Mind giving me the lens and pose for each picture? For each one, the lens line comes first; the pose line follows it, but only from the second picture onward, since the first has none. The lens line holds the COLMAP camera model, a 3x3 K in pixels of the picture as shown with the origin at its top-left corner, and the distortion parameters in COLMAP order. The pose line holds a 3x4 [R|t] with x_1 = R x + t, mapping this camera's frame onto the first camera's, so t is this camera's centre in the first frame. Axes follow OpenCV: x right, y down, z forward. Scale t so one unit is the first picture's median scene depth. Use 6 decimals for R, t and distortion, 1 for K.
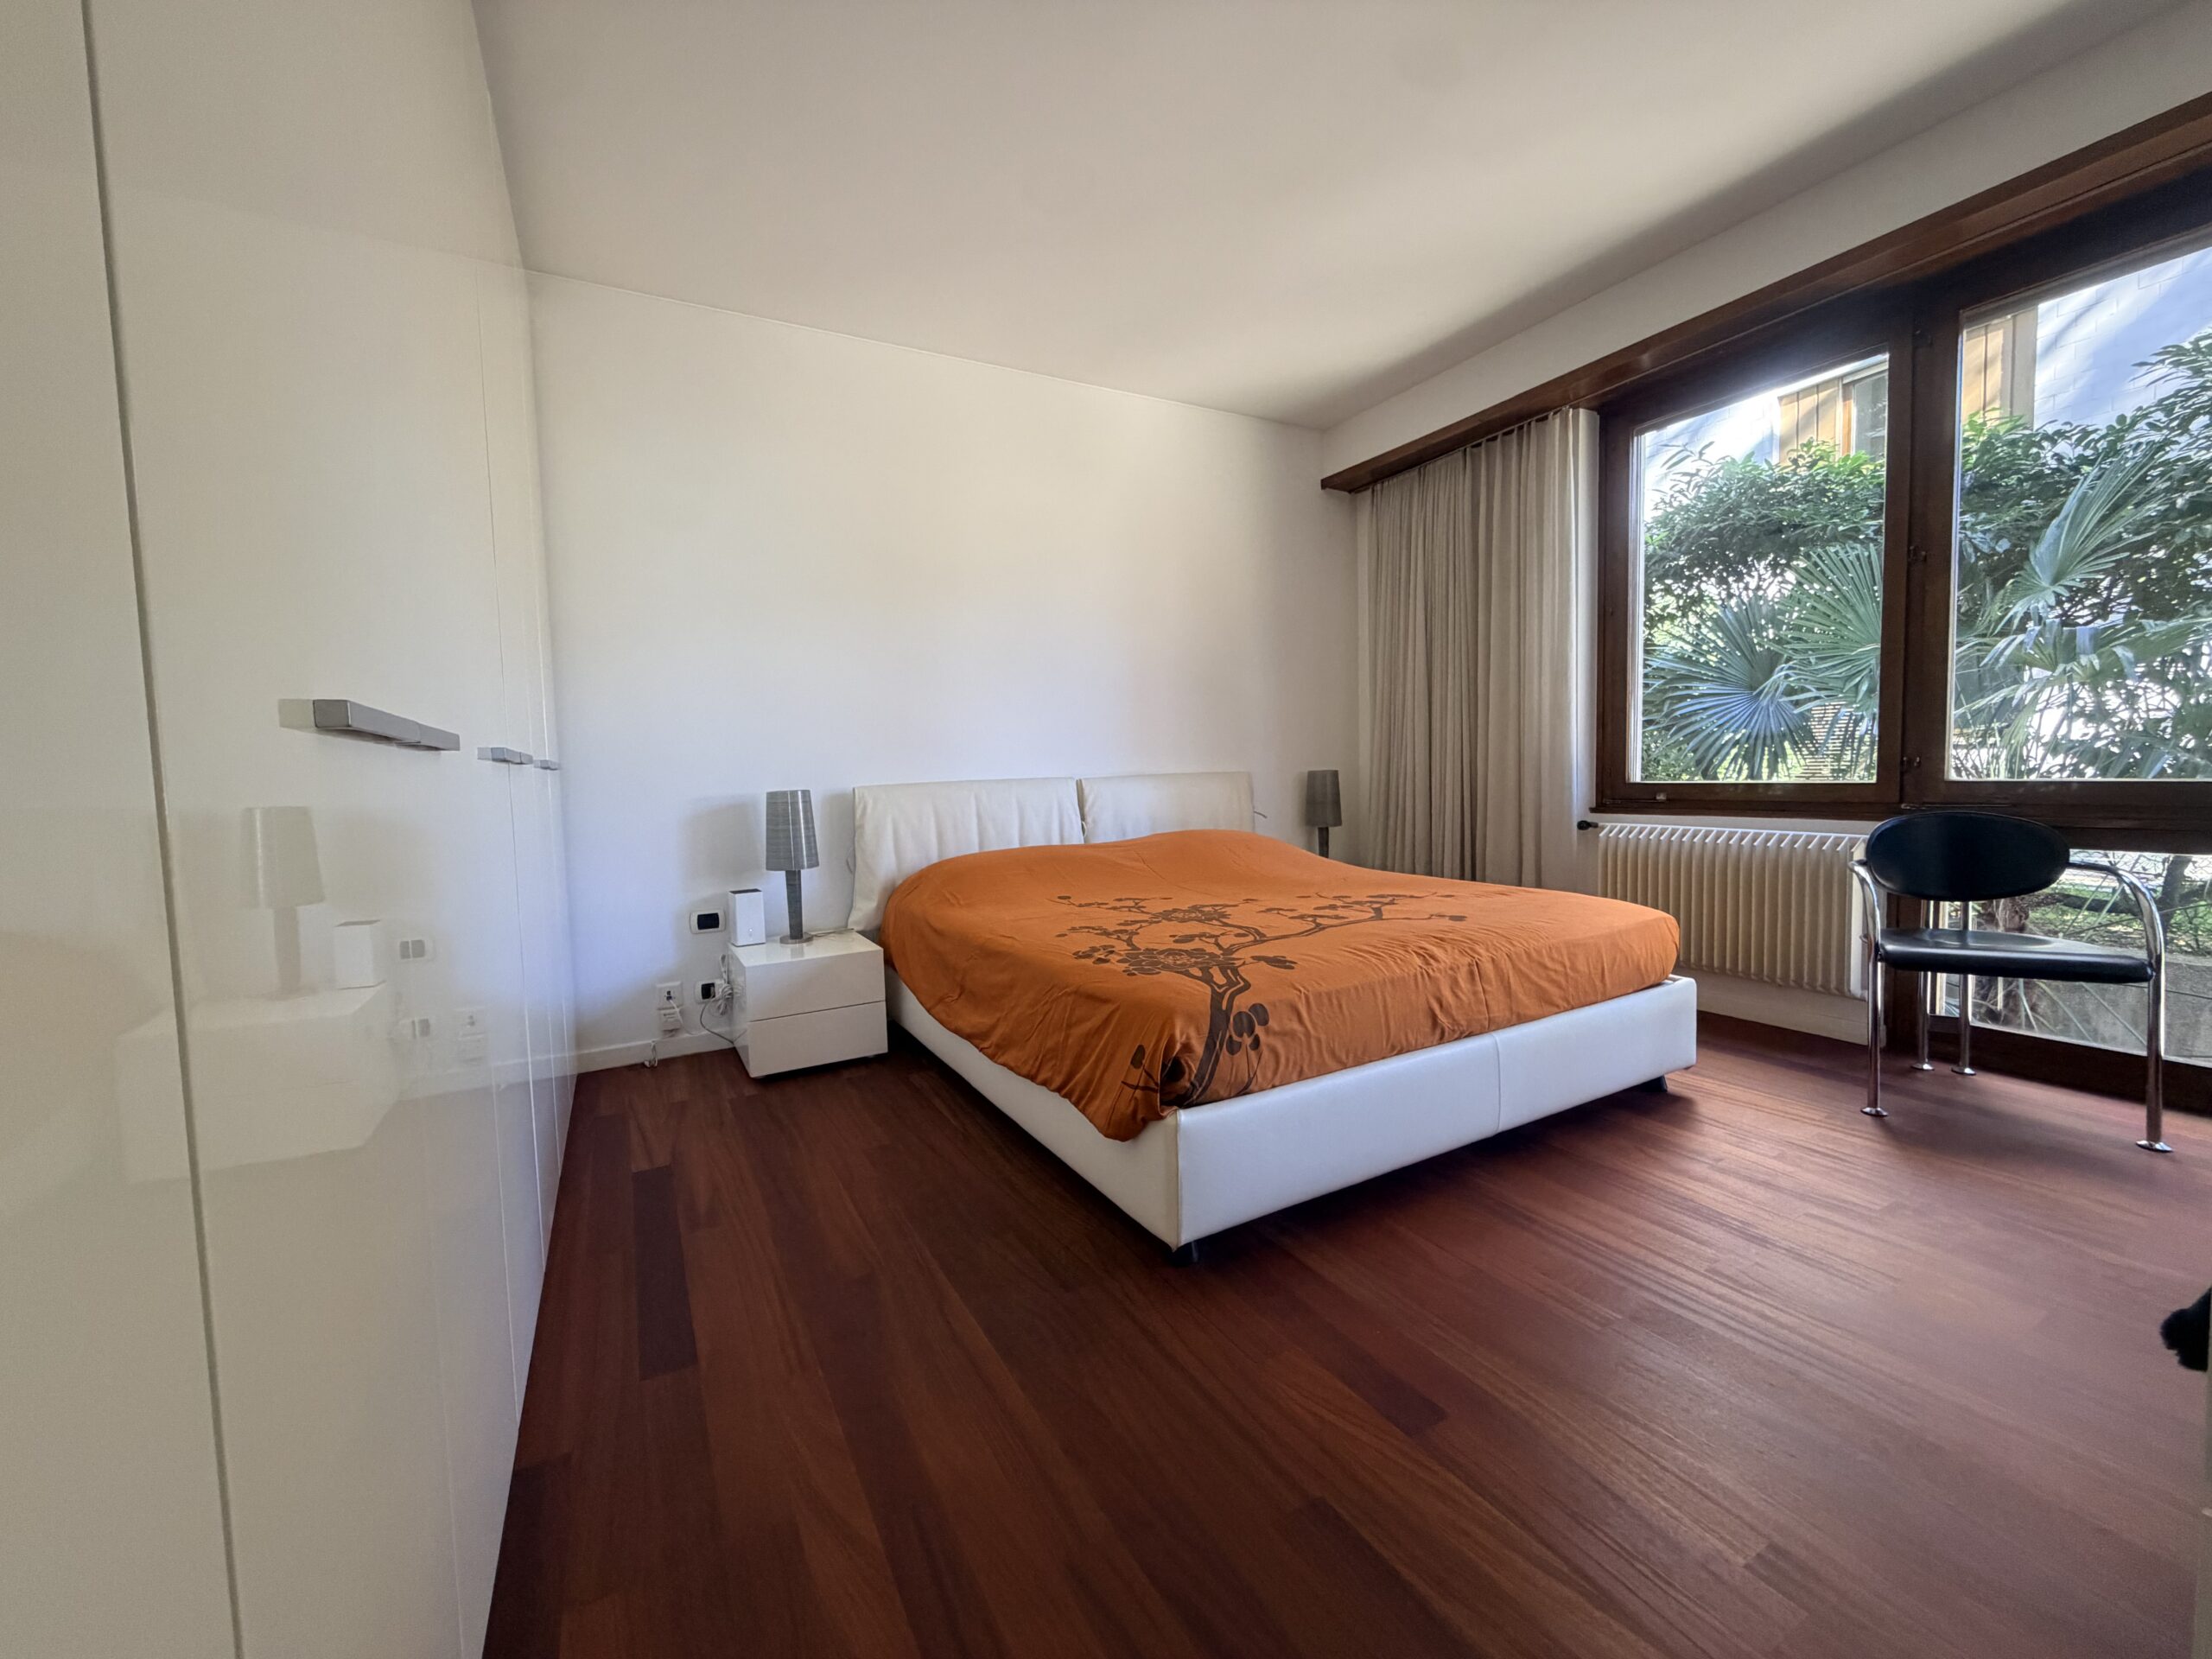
lens RADIAL K [[880.3, 0, 1101.8], [0, 880.3, 826.7], [0, 0, 1]] dist [-0.003281, 0.002320]
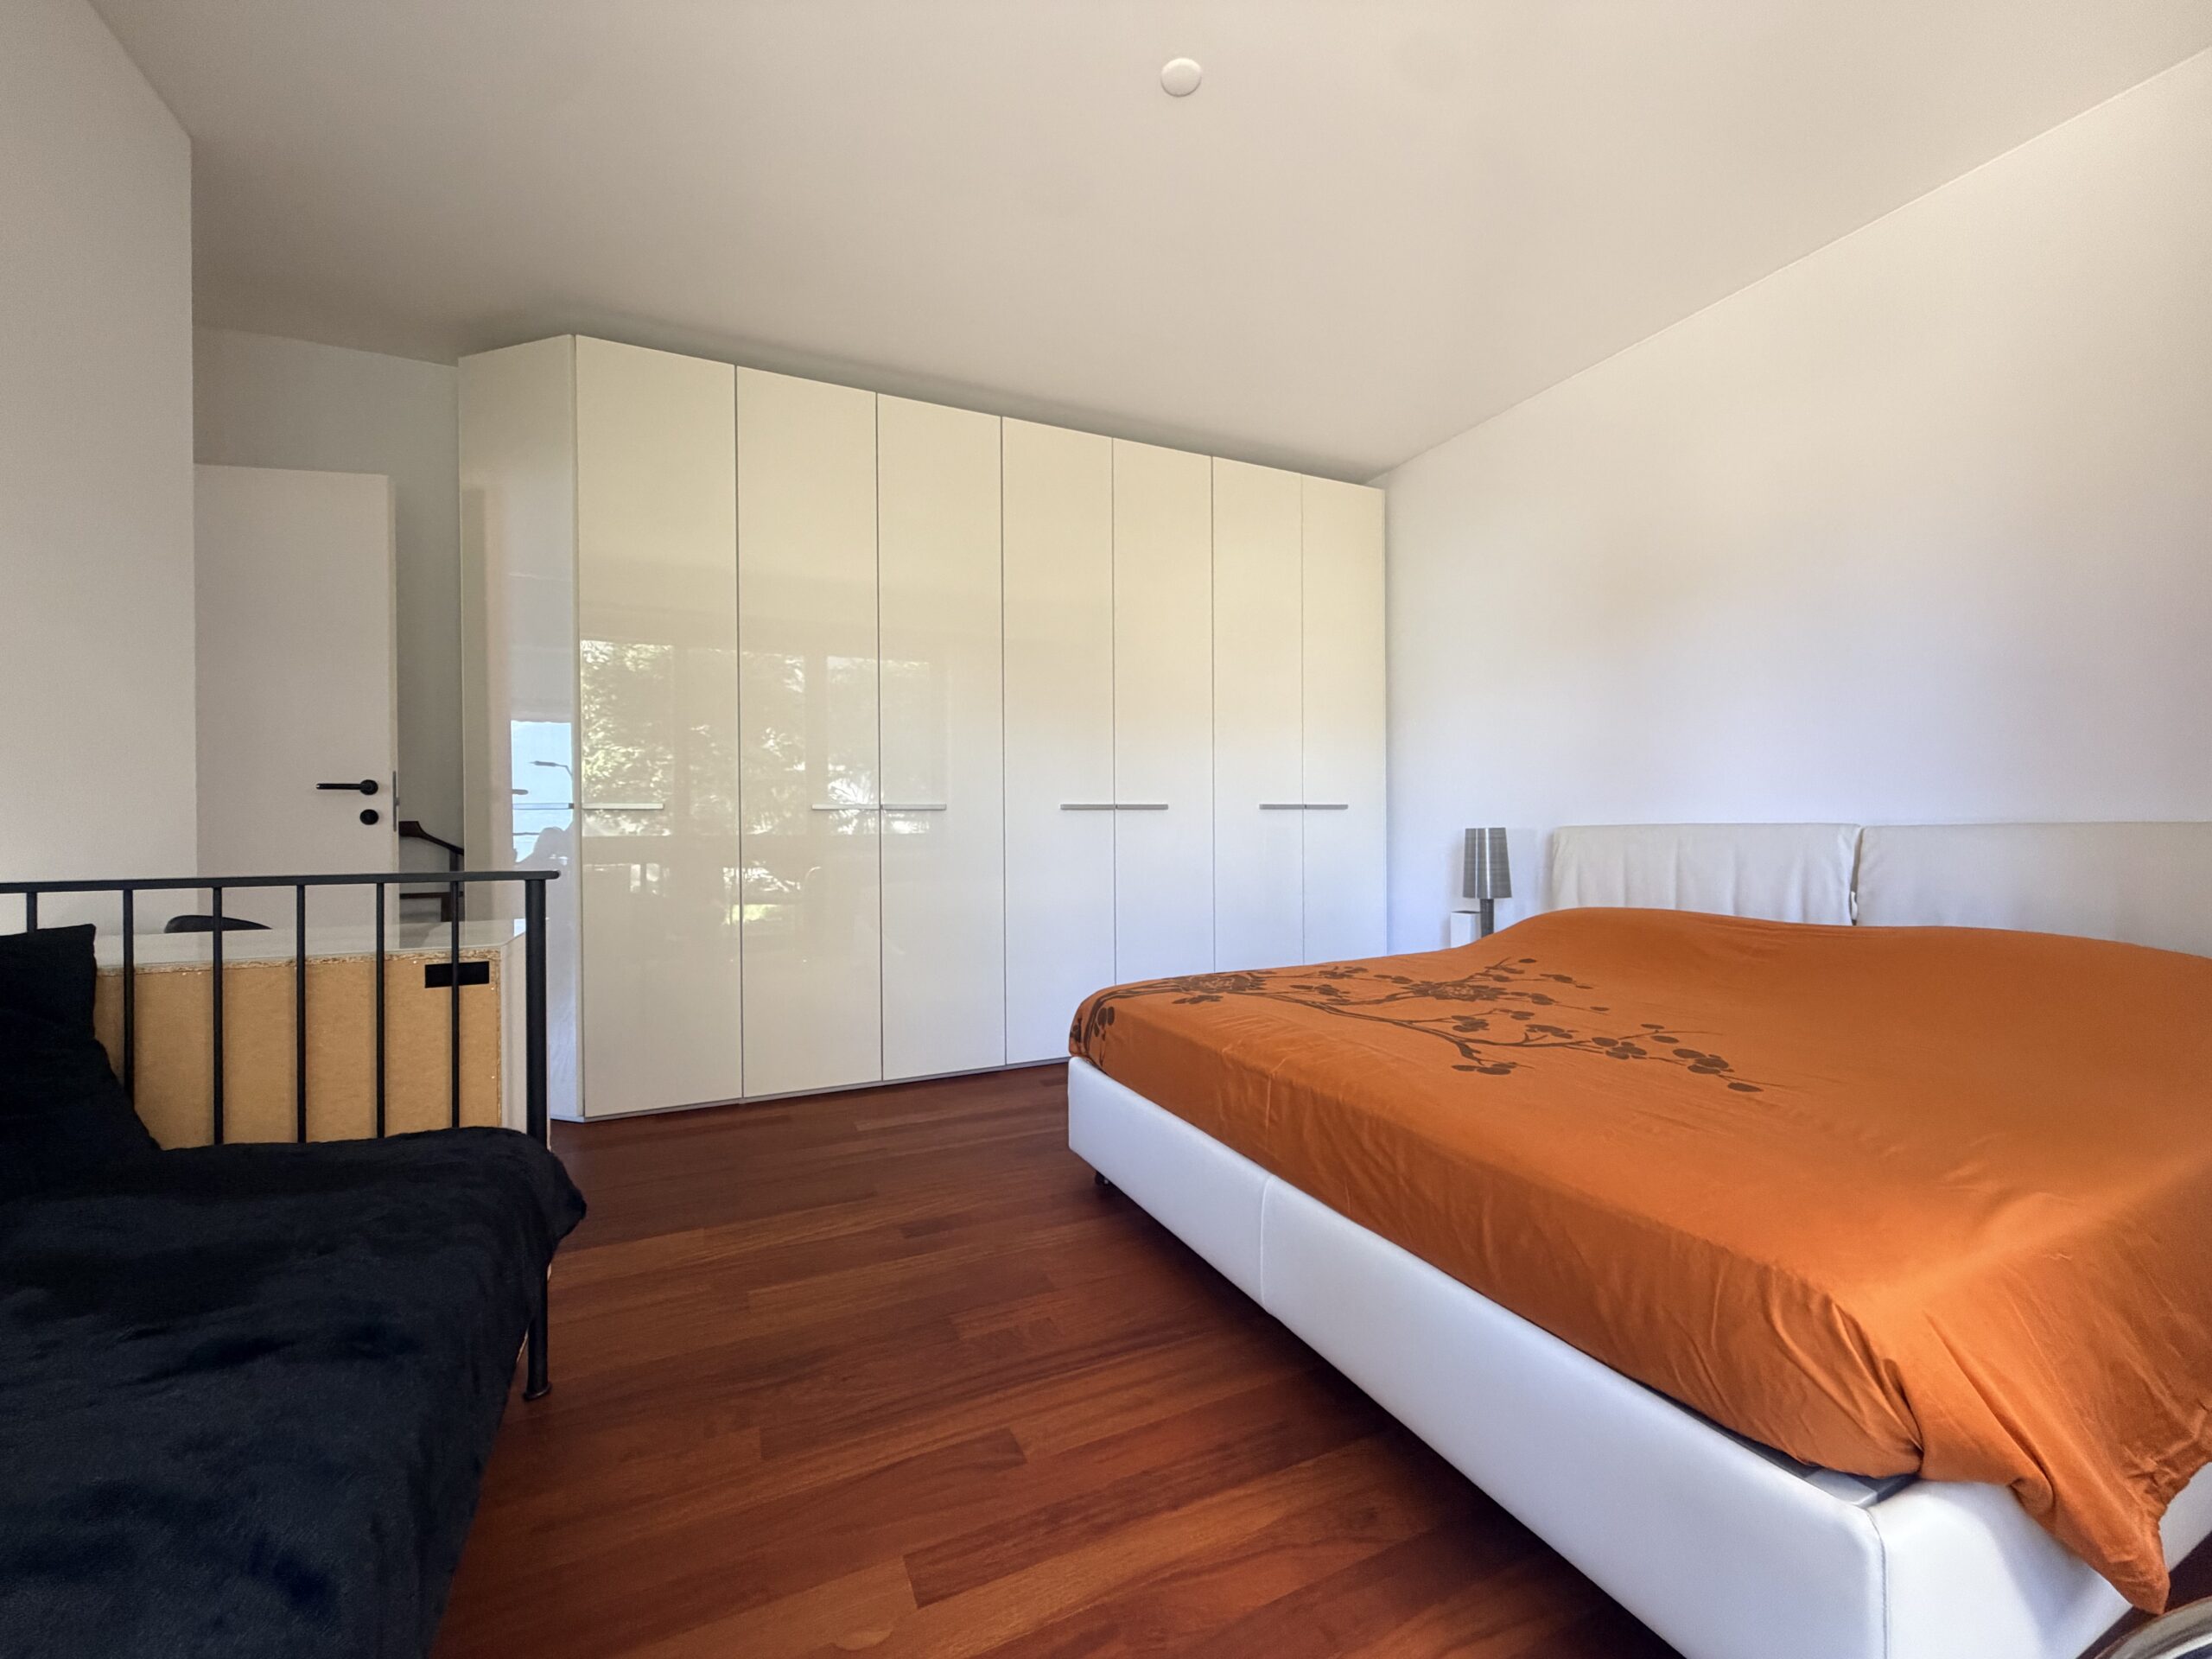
lens RADIAL K [[880.3, 0, 1100.2], [0, 880.3, 824.1], [0, 0, 1]] dist [-0.003281, 0.002320]
pose [[-0.070321, 0.031380, -0.997031, 0.807658], [-0.050533, 0.998110, 0.034978, -0.061507], [0.996244, 0.052843, -0.068602, 0.590434]]
